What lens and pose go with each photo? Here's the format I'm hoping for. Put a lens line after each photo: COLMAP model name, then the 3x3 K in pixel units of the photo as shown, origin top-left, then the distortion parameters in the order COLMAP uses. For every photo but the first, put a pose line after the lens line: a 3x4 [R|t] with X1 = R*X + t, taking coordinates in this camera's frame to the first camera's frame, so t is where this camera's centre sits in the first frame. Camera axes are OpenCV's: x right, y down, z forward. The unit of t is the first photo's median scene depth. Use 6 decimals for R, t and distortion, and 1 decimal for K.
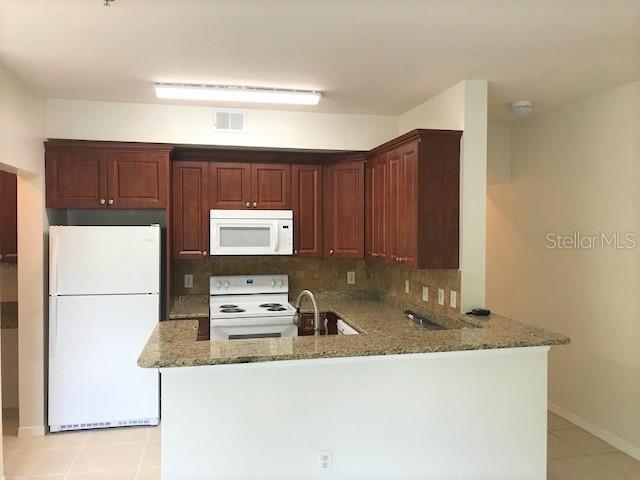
lens RADIAL K [[524.2, 0, 320.6], [0, 524.2, 234.0], [0, 0, 1]] dist [0.012263, -0.002965]
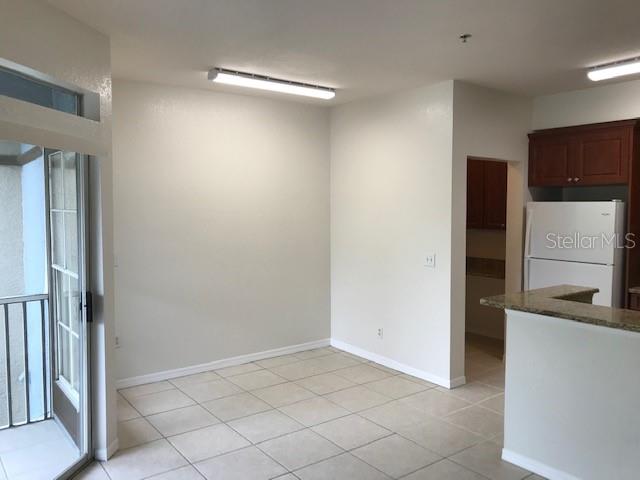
lens RADIAL K [[524.2, 0, 320.6], [0, 524.2, 234.0], [0, 0, 1]] dist [0.012263, -0.002965]
pose [[0.413613, 0.046407, -0.909269, 0.404869], [-0.014440, 0.998909, 0.044414, 0.012710], [0.910338, -0.005240, 0.413832, 0.035979]]
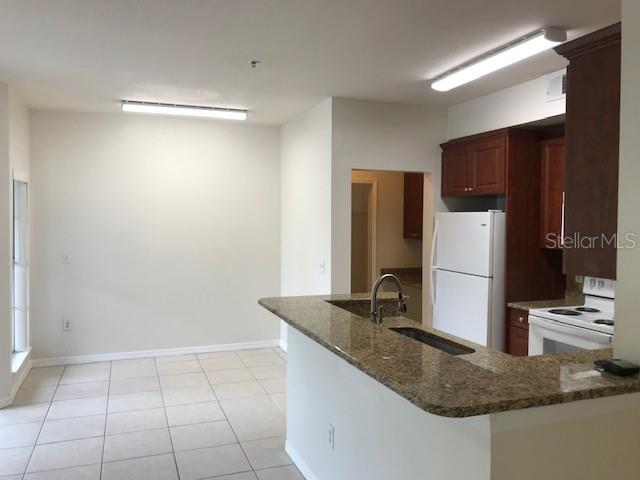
lens RADIAL K [[524.2, 0, 320.6], [0, 524.2, 234.0], [0, 0, 1]] dist [0.012263, -0.002965]
pose [[0.135382, 0.026395, -0.990442, 0.652178], [-0.022945, 0.999461, 0.023499, 0.012446], [0.990528, 0.019544, 0.135915, 0.545133]]
